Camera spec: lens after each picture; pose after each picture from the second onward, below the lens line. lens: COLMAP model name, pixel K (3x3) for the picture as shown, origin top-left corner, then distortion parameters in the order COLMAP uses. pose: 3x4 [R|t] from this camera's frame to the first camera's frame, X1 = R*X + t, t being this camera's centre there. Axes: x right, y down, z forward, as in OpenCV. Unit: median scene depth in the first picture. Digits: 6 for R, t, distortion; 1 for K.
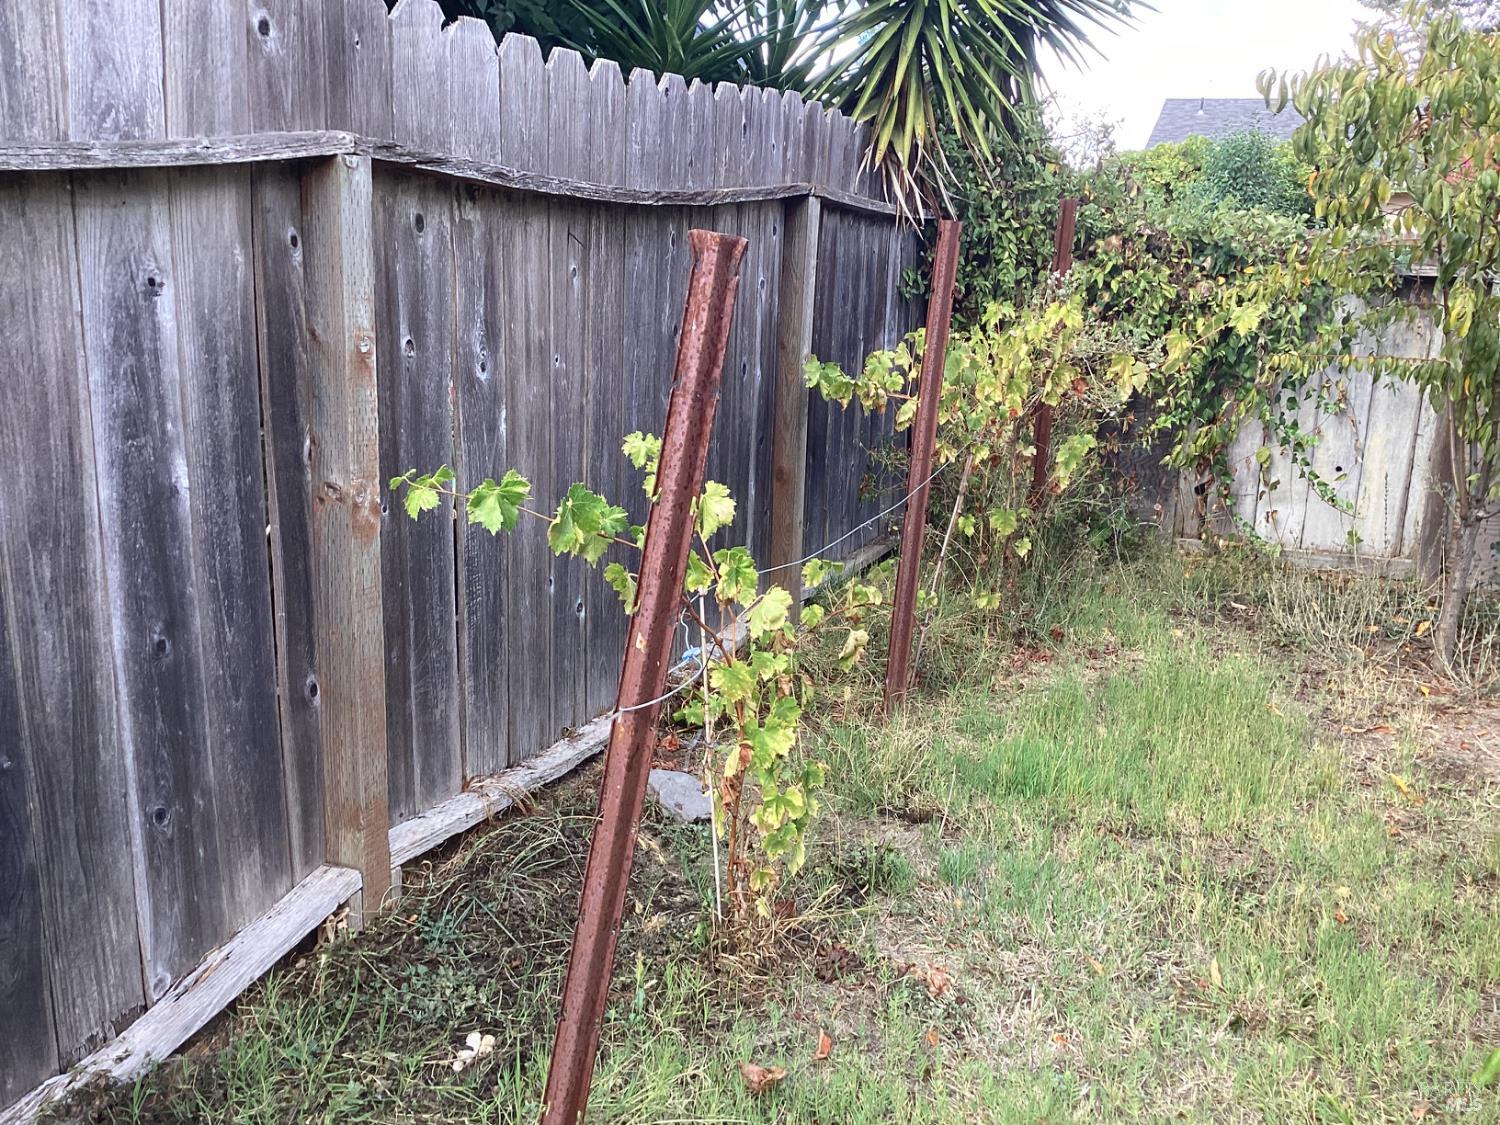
lens RADIAL K [[1350.2, 0, 748.7], [0, 1350.2, 564.8], [0, 0, 1]] dist [0.093502, -0.166163]
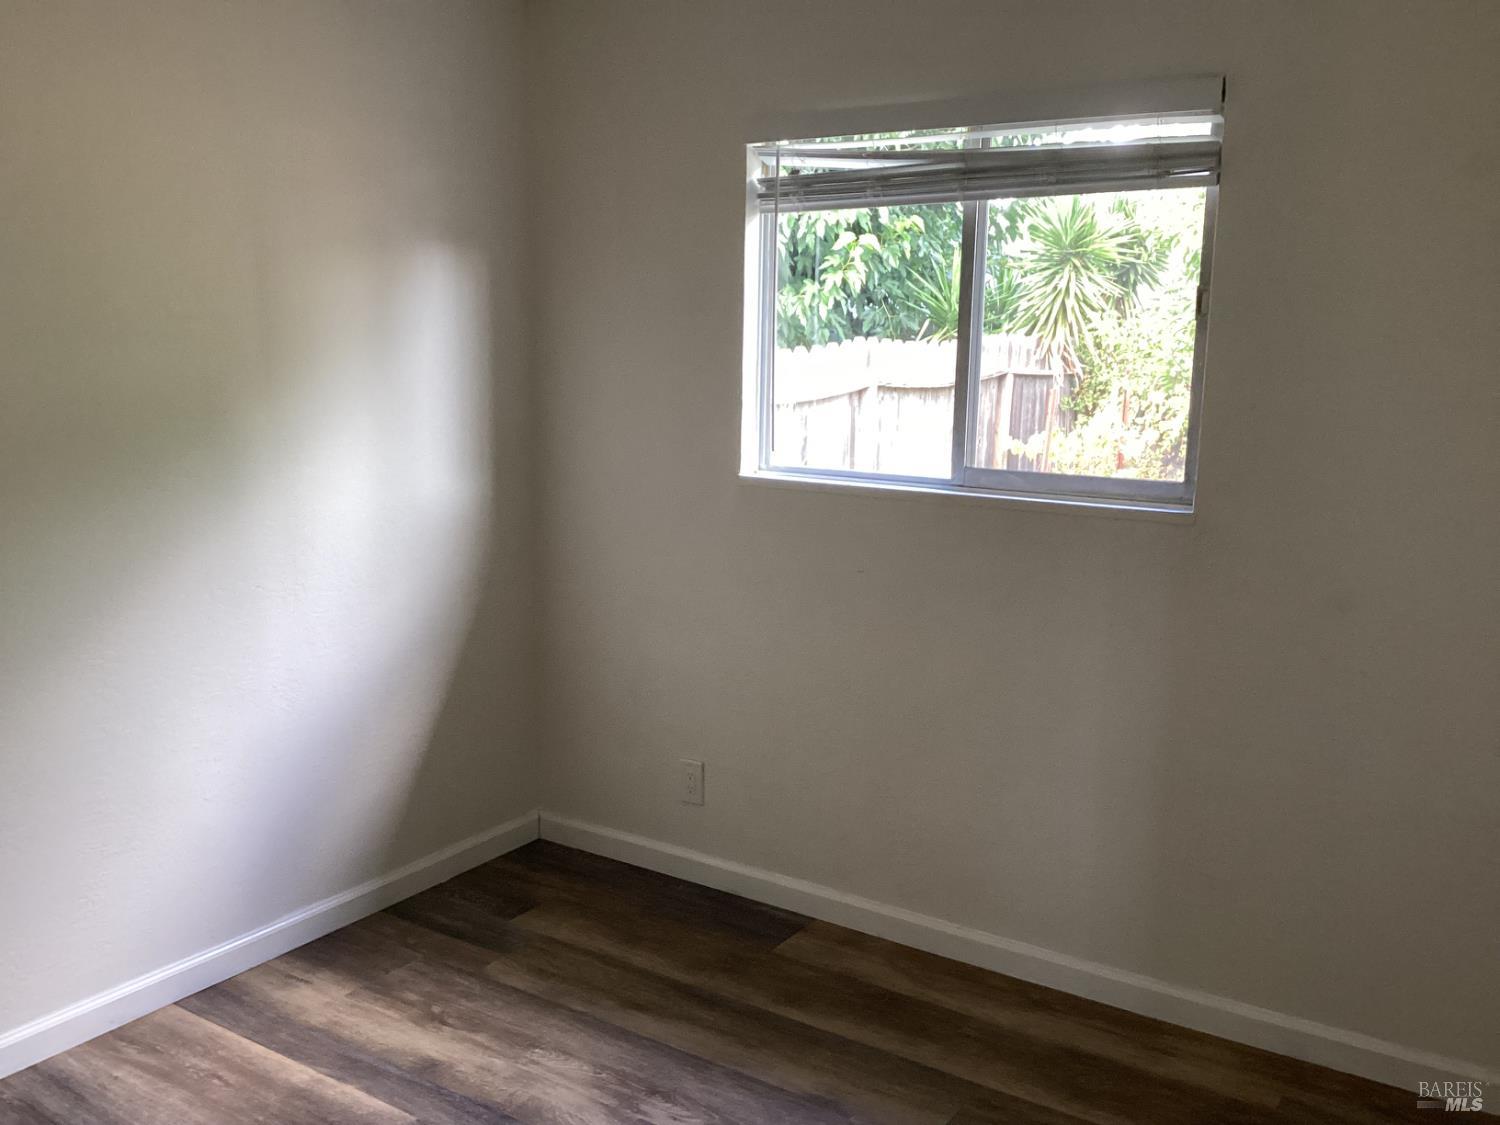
lens RADIAL K [[1350.2, 0, 749.8], [0, 1350.2, 562.6], [0, 0, 1]] dist [0.093502, -0.166163]
pose [[0.981597, 0.019121, -0.190006, 0.051445], [-0.030955, 0.997748, -0.059510, 0.213477], [0.188440, 0.064296, 0.979978, -1.352627]]
